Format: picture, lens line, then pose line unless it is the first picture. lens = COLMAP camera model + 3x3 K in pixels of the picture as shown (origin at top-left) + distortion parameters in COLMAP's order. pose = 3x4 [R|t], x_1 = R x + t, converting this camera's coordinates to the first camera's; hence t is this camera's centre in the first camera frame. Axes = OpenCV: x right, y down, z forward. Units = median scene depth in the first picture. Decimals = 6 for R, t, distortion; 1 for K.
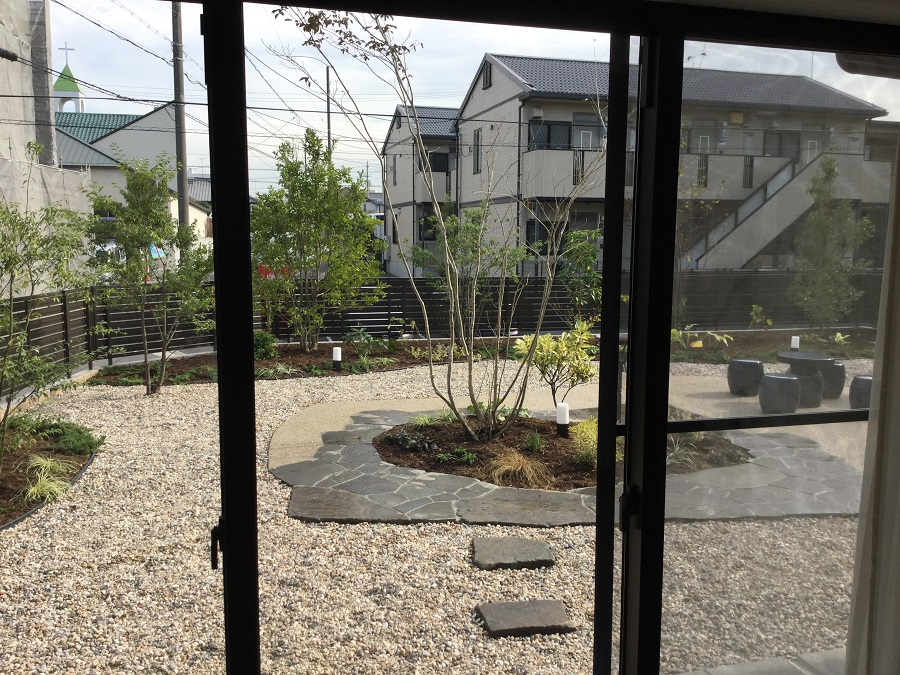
lens RADIAL K [[803.8, 0, 450.0], [0, 803.8, 337.5], [0, 0, 1]] dist [0.141119, -0.288625]
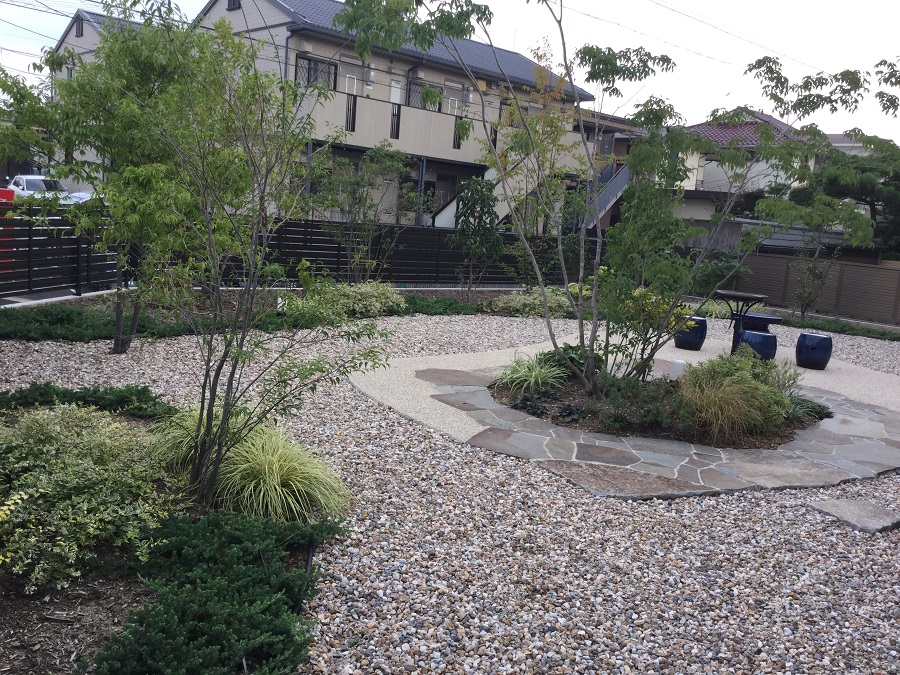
lens RADIAL K [[803.8, 0, 450.0], [0, 803.8, 337.5], [0, 0, 1]] dist [0.141119, -0.288625]
pose [[0.894887, 0.001640, 0.446290, -0.164099], [-0.027559, 0.998288, 0.051591, 0.003130], [-0.445442, -0.058467, 0.893400, 0.071991]]
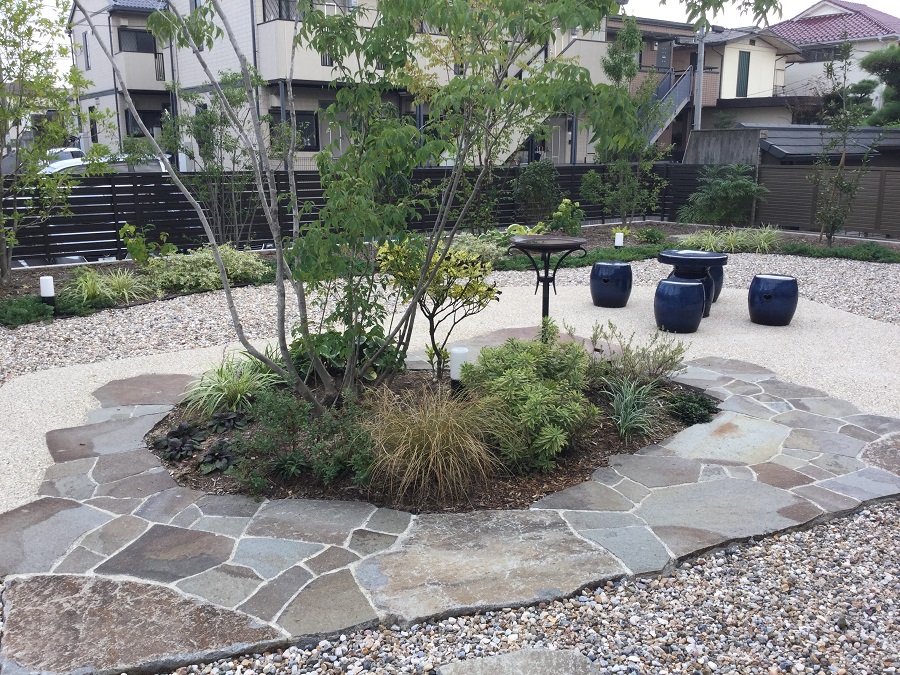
lens RADIAL K [[803.8, 0, 450.0], [0, 803.8, 337.5], [0, 0, 1]] dist [0.141119, -0.288625]
pose [[0.942492, -0.084690, 0.323320, -0.022396], [0.047518, 0.991491, 0.121193, -0.001573], [-0.330832, -0.098859, 0.938497, 0.118356]]
